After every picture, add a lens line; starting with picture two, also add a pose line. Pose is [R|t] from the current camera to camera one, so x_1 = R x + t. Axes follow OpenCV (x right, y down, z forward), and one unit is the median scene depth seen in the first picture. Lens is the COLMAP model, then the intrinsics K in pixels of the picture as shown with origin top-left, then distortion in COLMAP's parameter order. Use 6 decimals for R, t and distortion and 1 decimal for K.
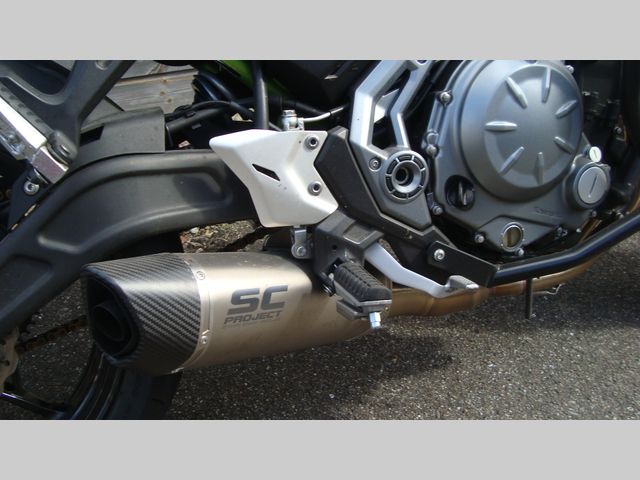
lens RADIAL K [[621.6, 0, 319.7], [0, 621.6, 240.4], [0, 0, 1]] dist [-0.095606, 0.000000]
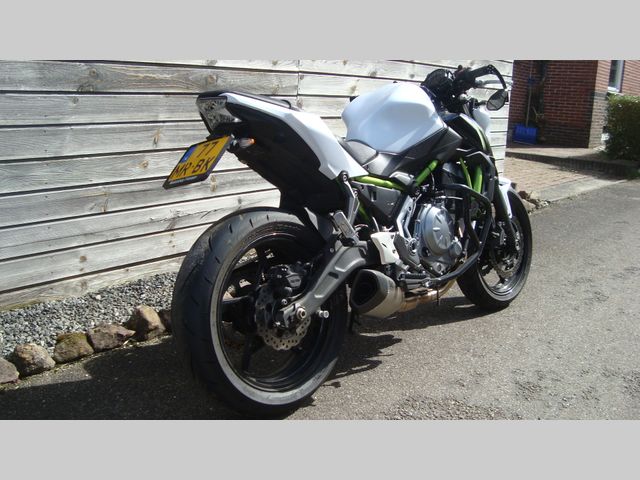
lens RADIAL K [[621.6, 0, 319.5], [0, 621.6, 239.1], [0, 0, 1]] dist [-0.095606, 0.000000]
pose [[0.889668, -0.050461, 0.453811, -1.687877], [0.168868, 0.959770, -0.224333, 0.474858], [-0.424234, 0.276216, 0.862398, -1.467998]]
